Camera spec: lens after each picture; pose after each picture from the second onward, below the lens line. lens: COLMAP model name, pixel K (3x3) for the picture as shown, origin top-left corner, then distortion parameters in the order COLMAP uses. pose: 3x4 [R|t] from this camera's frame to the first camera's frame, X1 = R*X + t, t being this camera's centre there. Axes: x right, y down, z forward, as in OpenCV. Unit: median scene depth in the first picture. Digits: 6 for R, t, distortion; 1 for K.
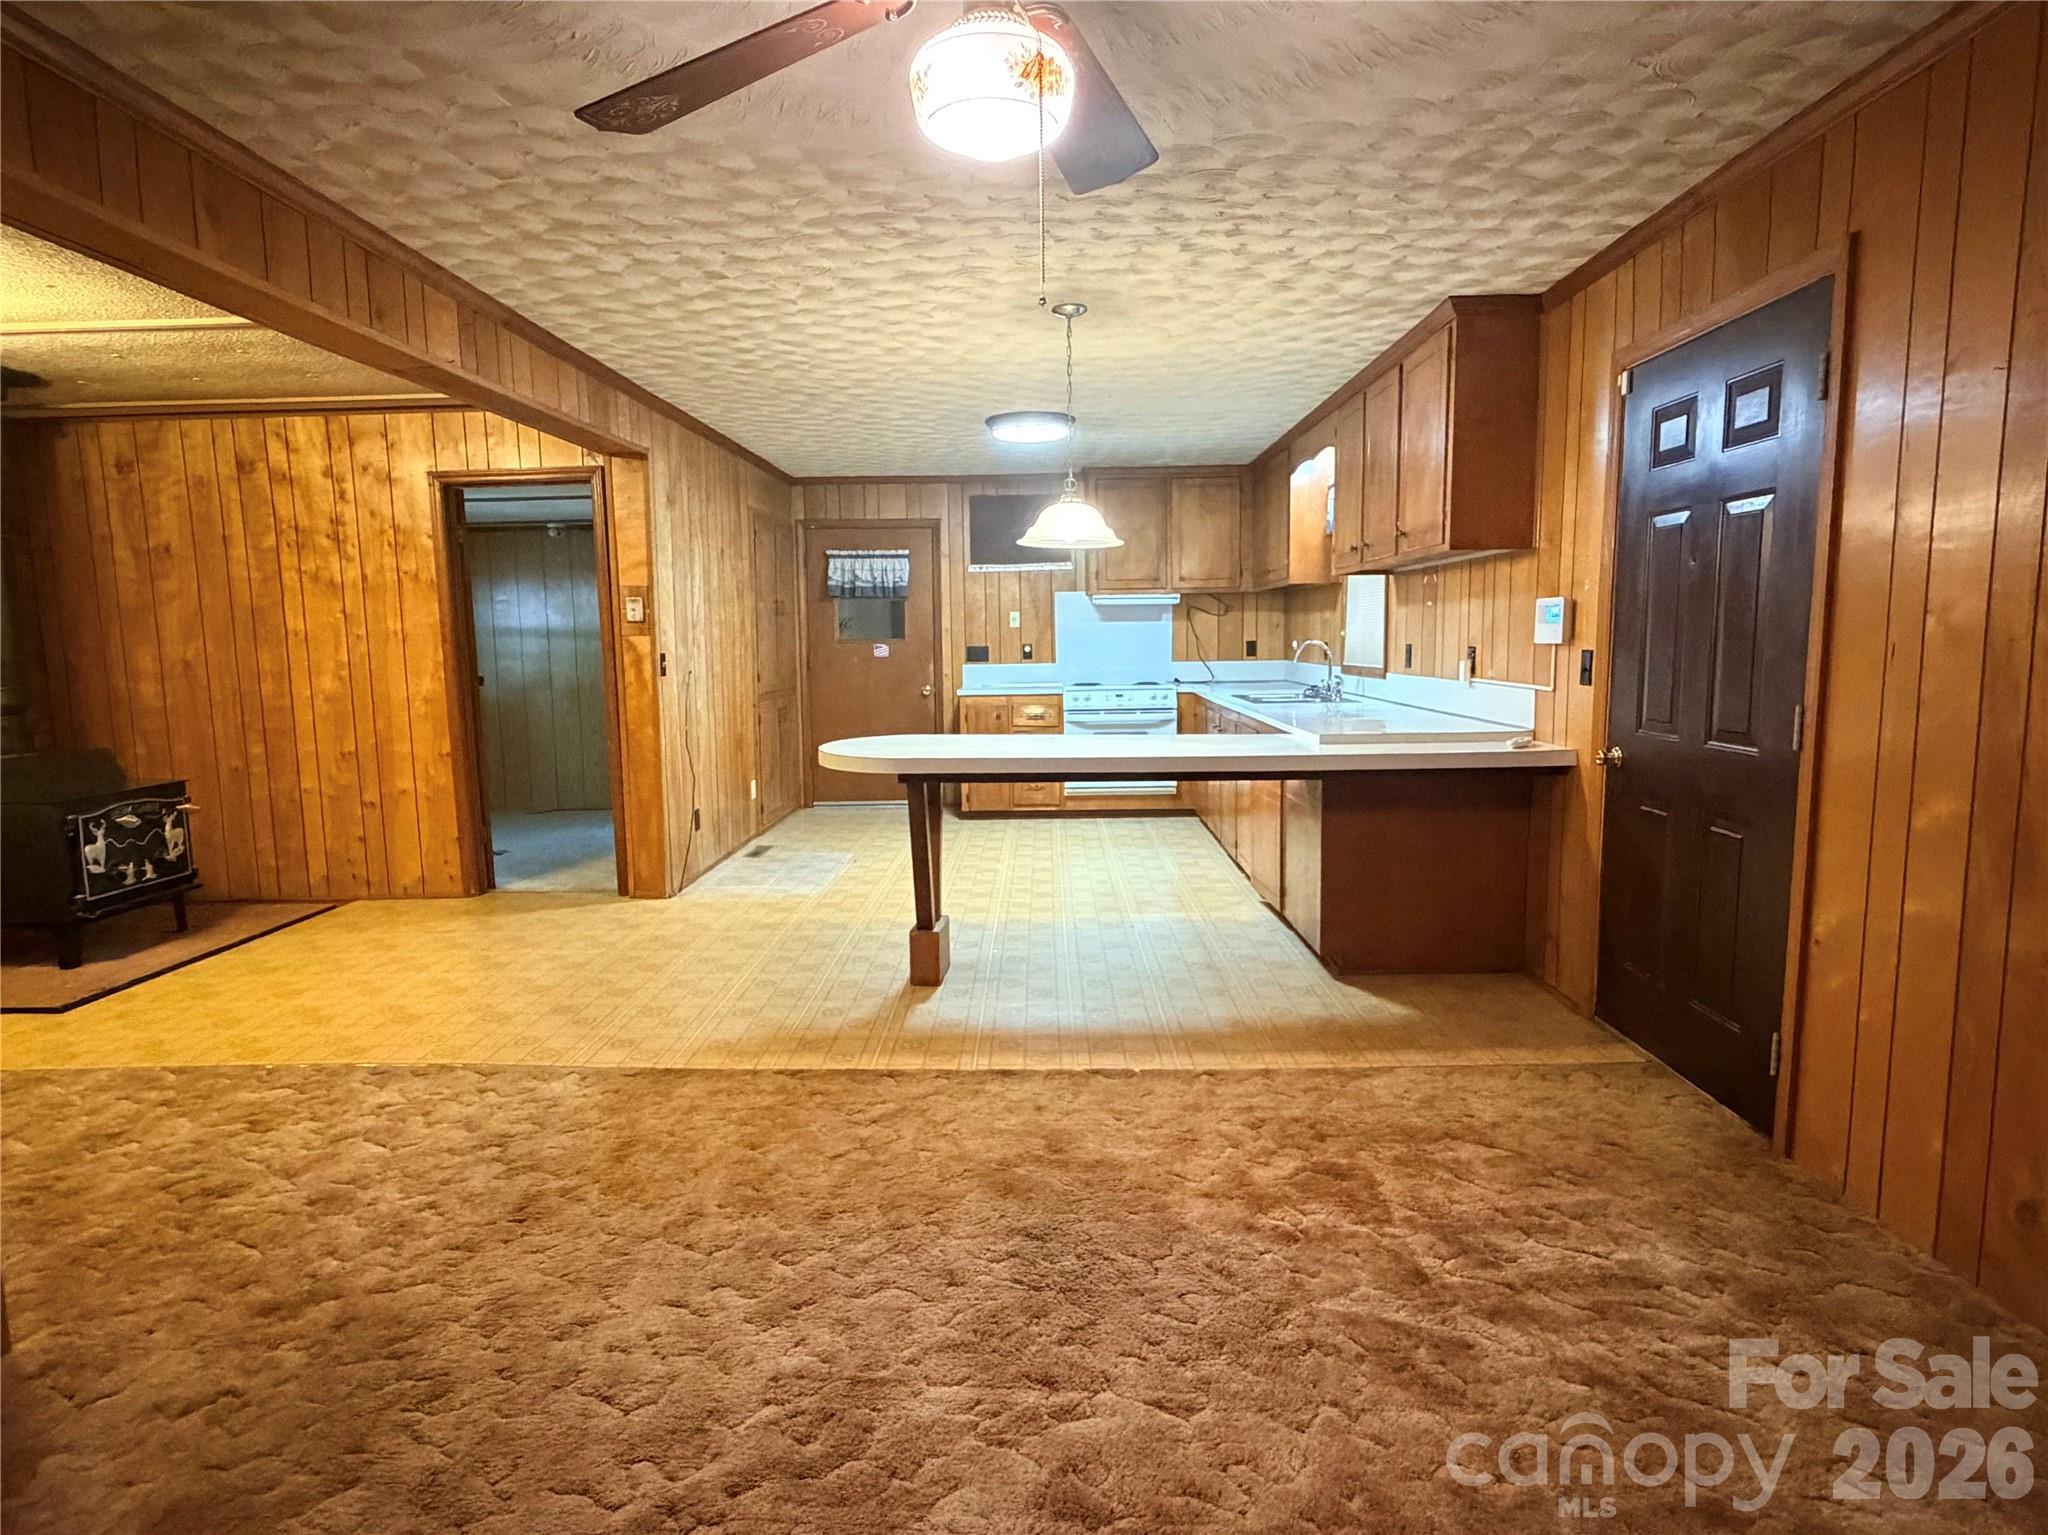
lens RADIAL K [[1103.0, 0, 1024.0], [0, 1103.0, 767.5], [0, 0, 1]] dist [0.000146, -0.000072]
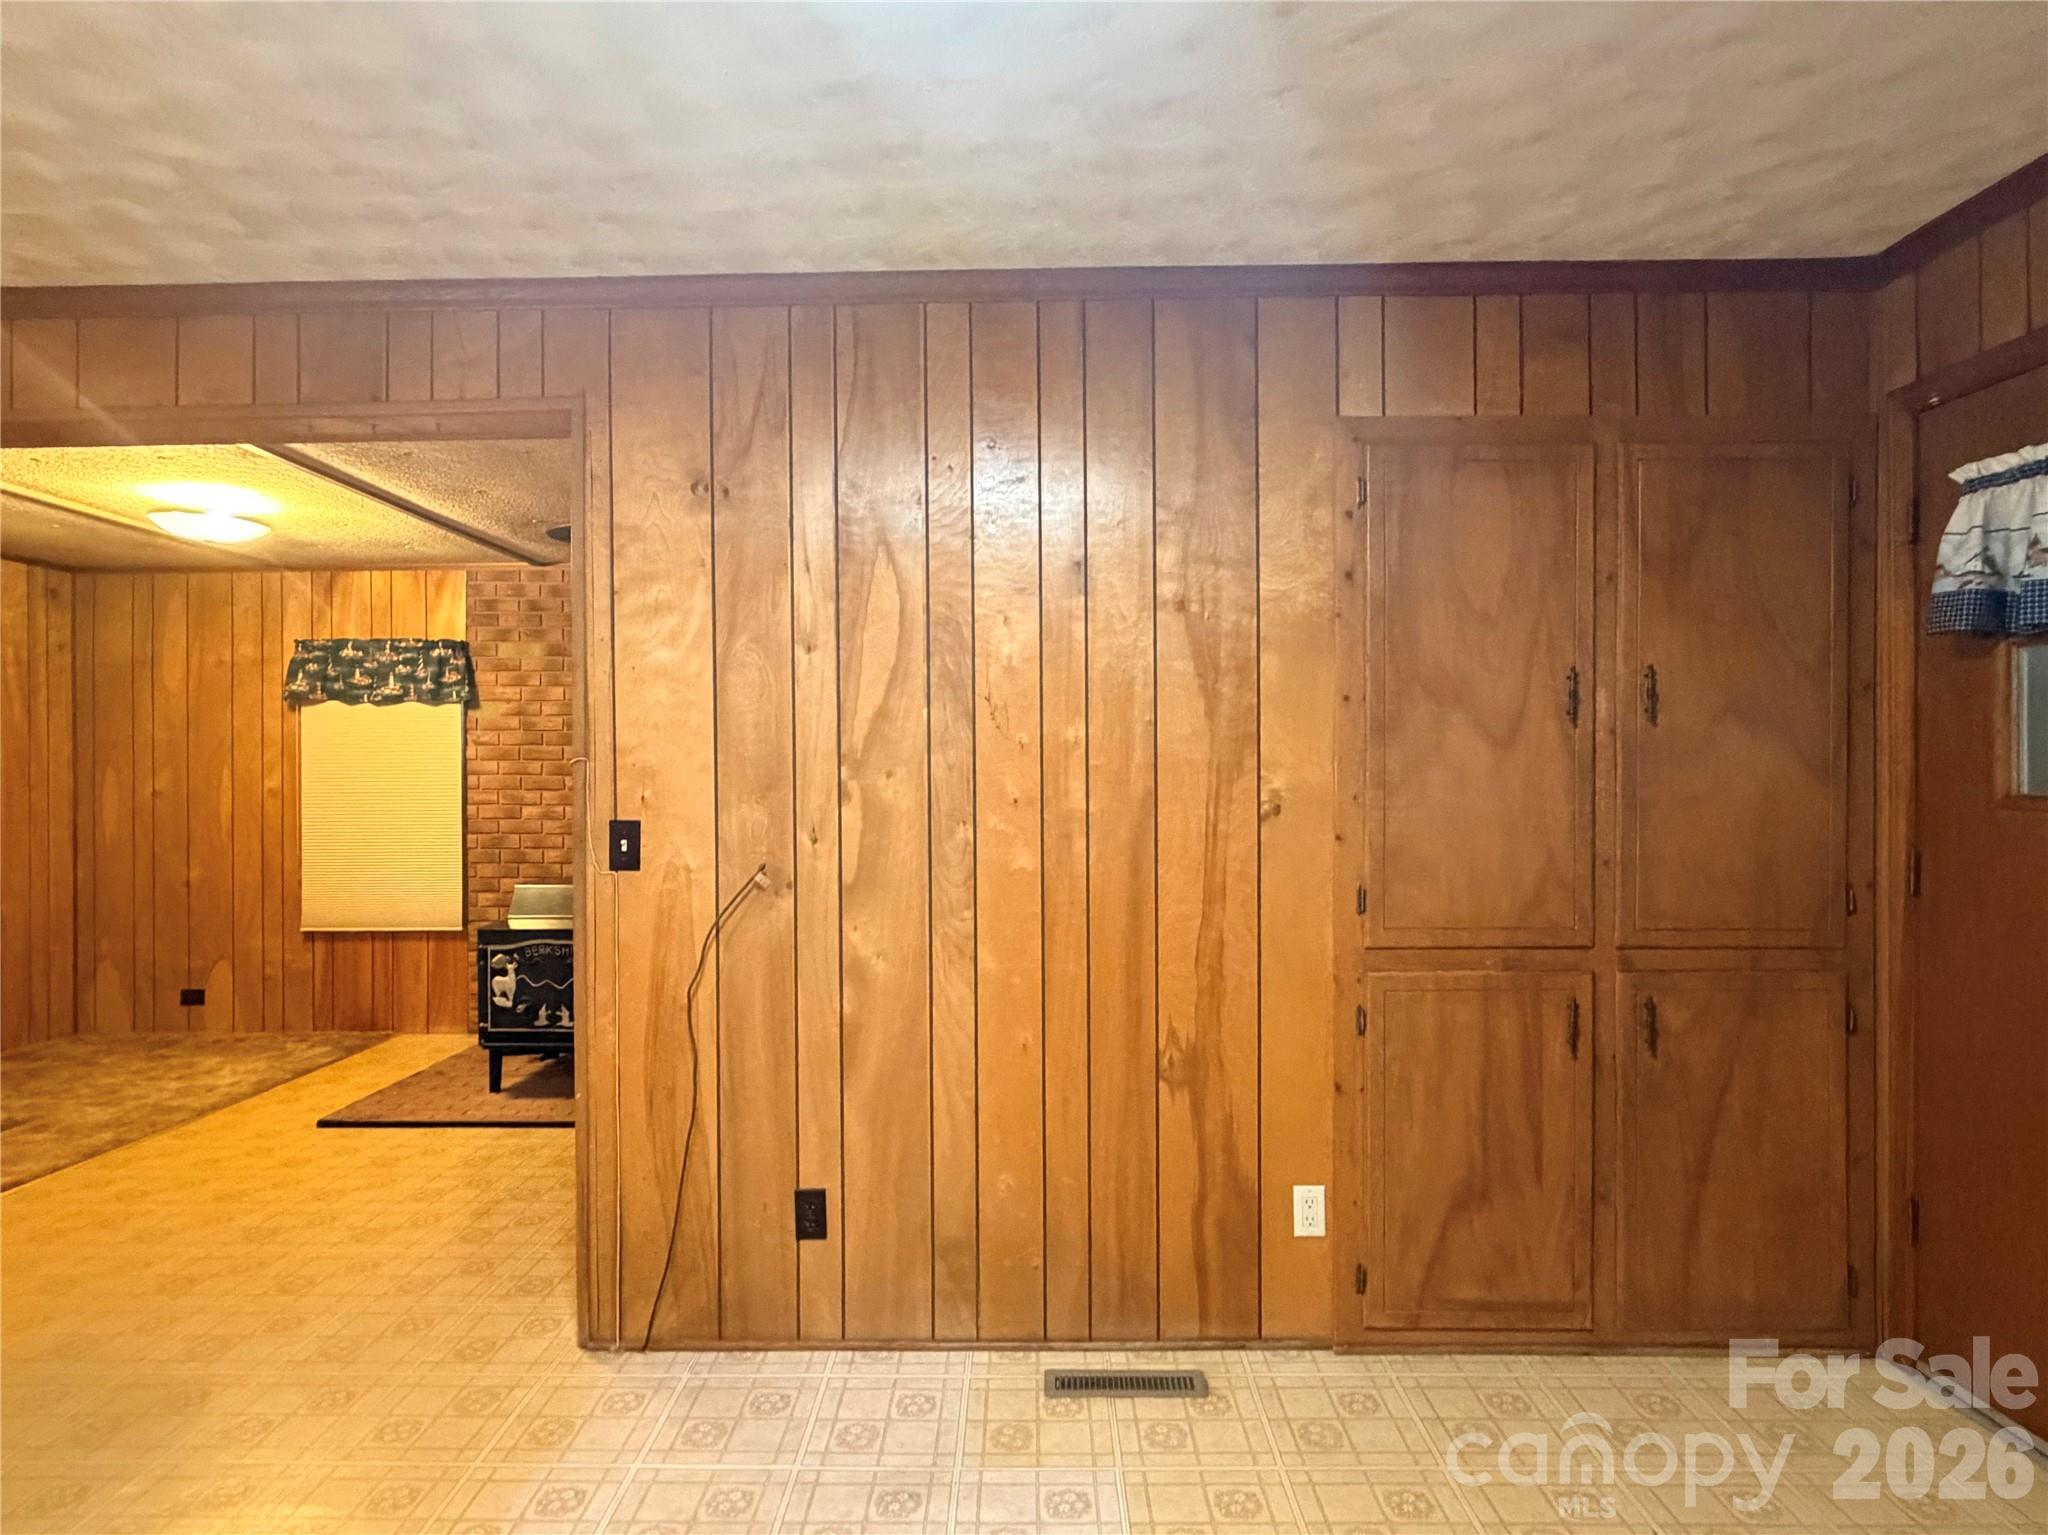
lens RADIAL K [[1103.0, 0, 1024.0], [0, 1103.0, 767.5], [0, 0, 1]] dist [0.000146, -0.000072]
pose [[0.013495, 0.012399, -0.999832, 0.092351], [-0.113808, 0.993444, 0.010783, -0.100981], [0.993411, 0.113643, 0.014817, 0.779199]]
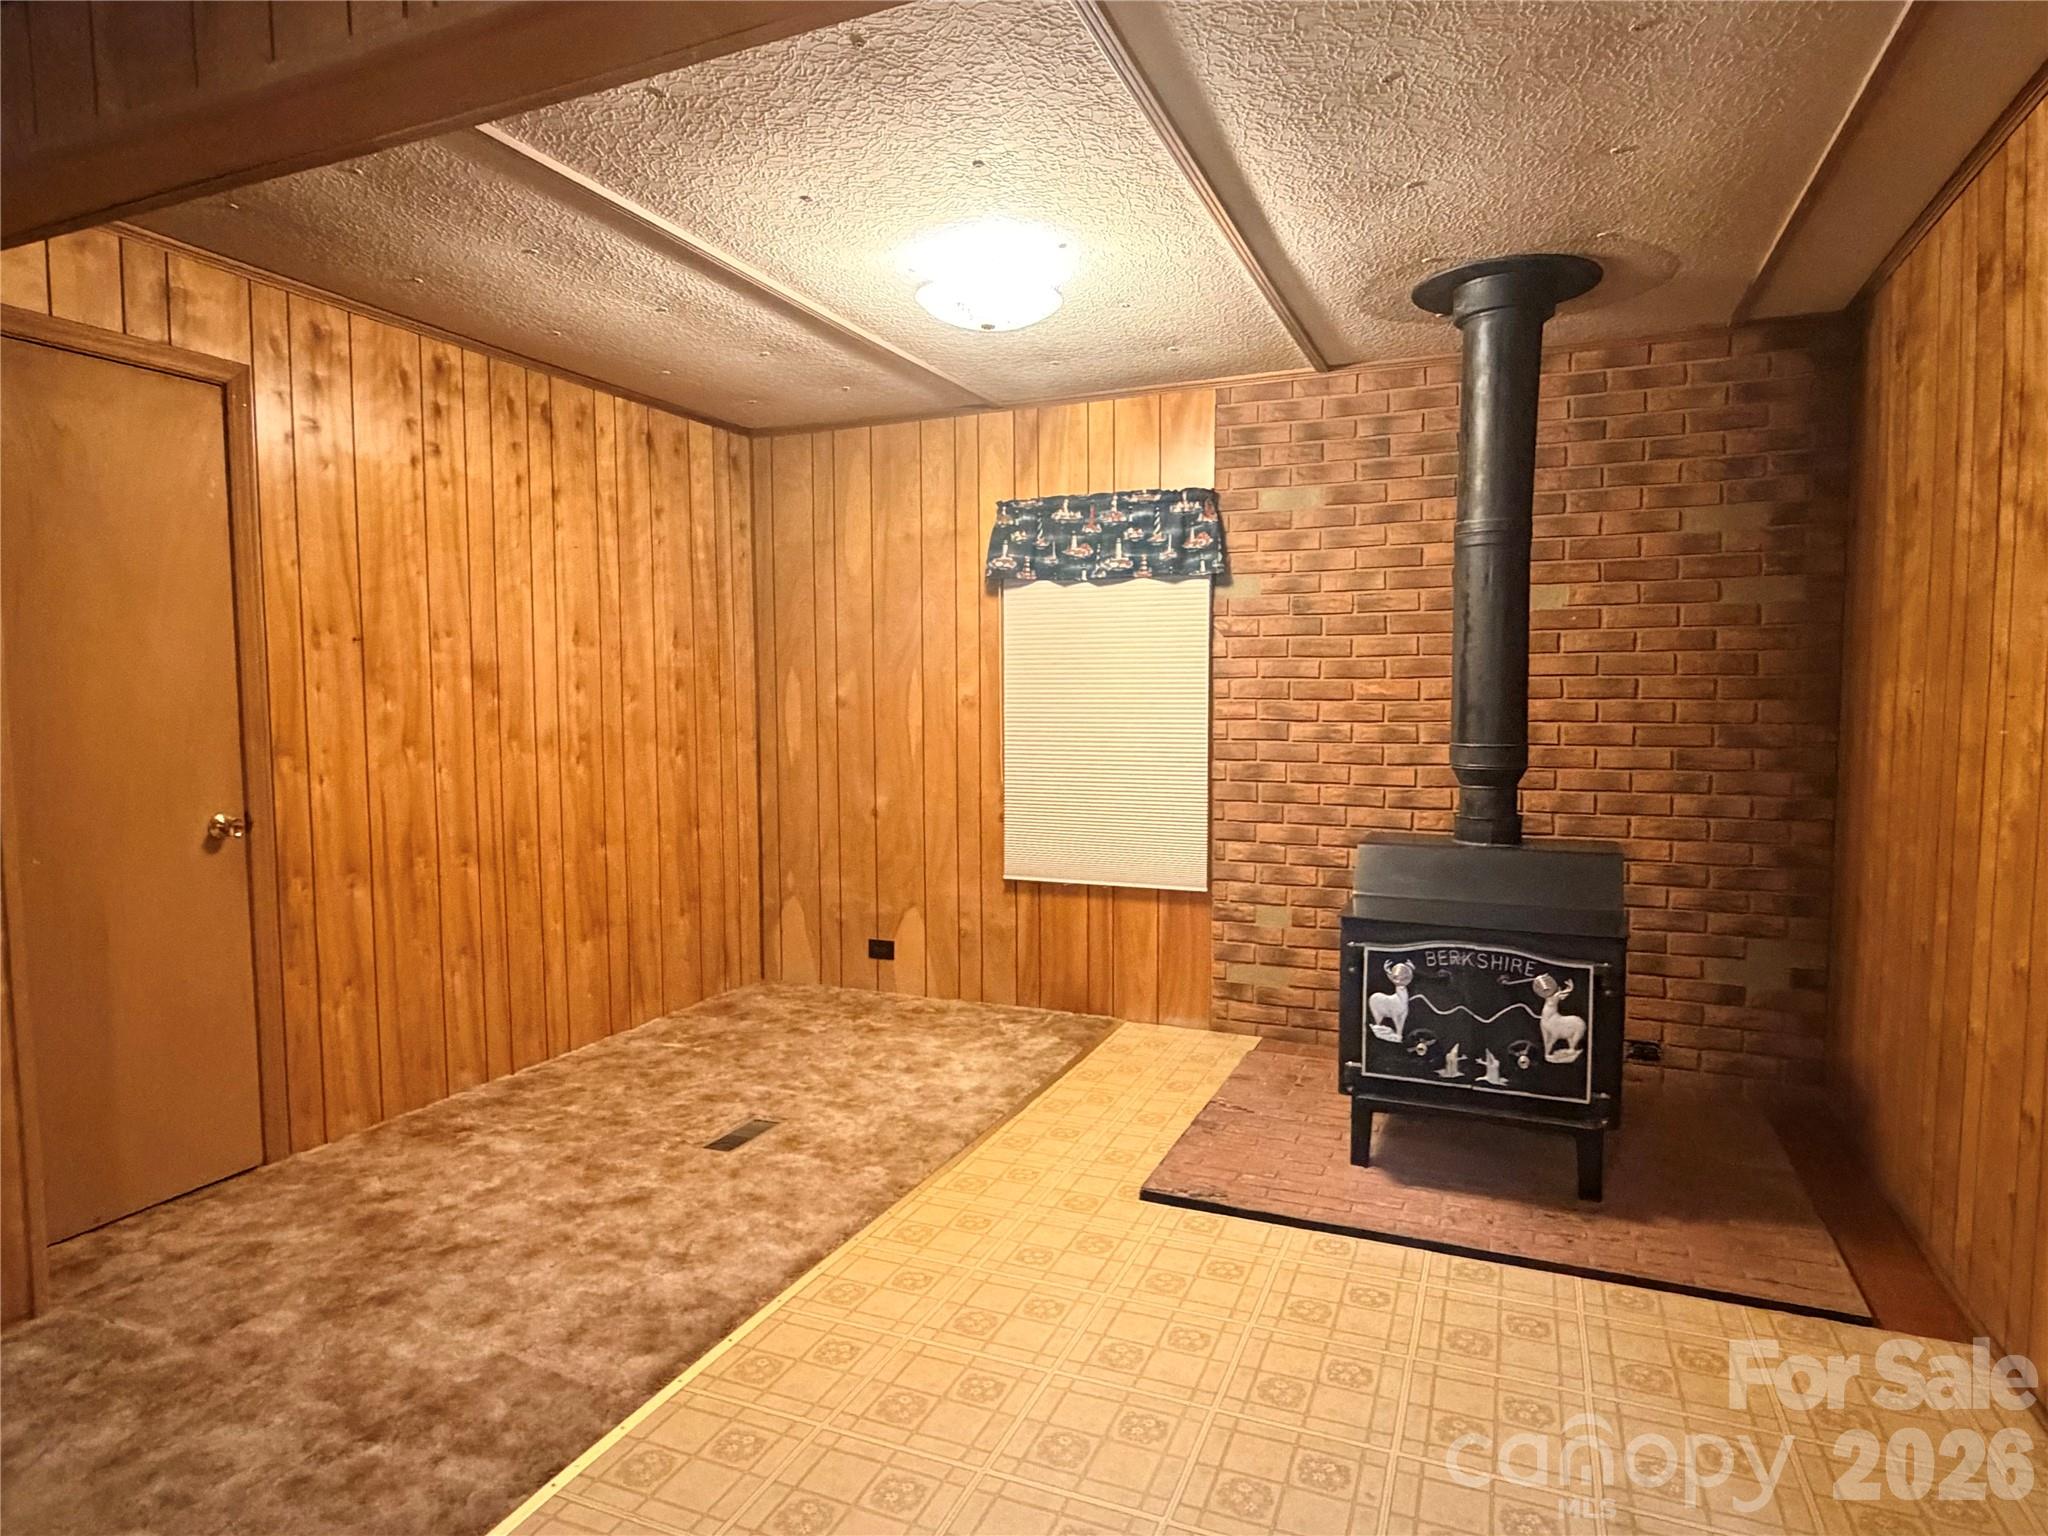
lens RADIAL K [[1140.7, 0, 1024.0], [0, 1140.7, 768.0], [0, 0, 1]] dist [-0.000456, -0.000002]
pose [[-0.363110, 0.082642, -0.928074, -0.089376], [-0.100799, 0.986729, 0.127303, -0.066628], [0.926278, 0.139774, -0.349961, 0.551932]]
